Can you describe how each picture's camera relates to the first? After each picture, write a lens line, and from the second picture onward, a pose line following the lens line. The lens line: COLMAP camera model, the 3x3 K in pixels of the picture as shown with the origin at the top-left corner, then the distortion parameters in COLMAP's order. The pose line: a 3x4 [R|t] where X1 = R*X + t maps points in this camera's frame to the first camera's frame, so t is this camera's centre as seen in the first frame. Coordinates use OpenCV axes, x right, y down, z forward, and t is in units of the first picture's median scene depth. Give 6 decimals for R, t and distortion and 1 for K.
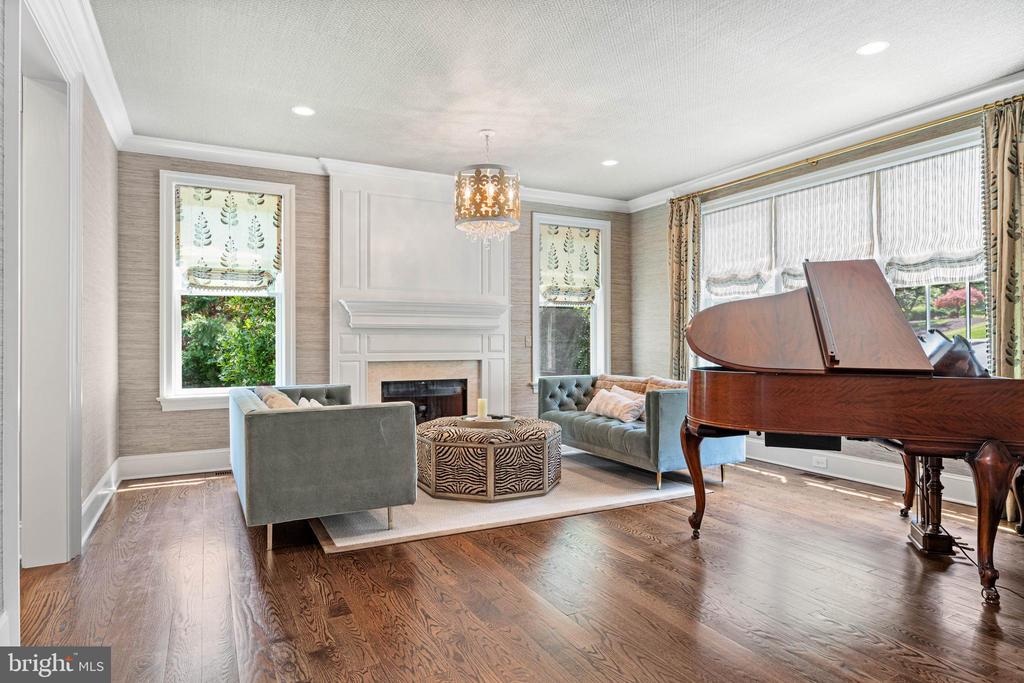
lens RADIAL K [[591.6, 0, 513.3], [0, 591.6, 338.8], [0, 0, 1]] dist [-0.006067, 0.005293]
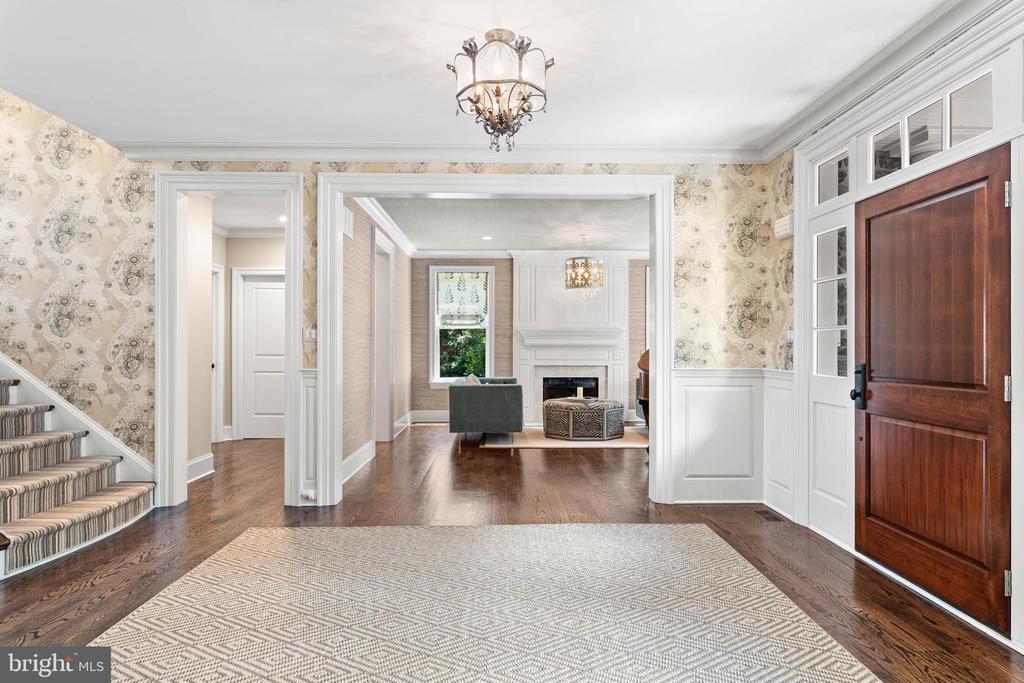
lens RADIAL K [[591.6, 0, 508.6], [0, 591.6, 346.2], [0, 0, 1]] dist [-0.006067, 0.005293]
pose [[0.895062, 0.003022, -0.445931, 0.458383], [-0.001110, 0.999989, 0.004549, -0.024931], [0.445939, -0.003577, 0.895056, -0.572826]]
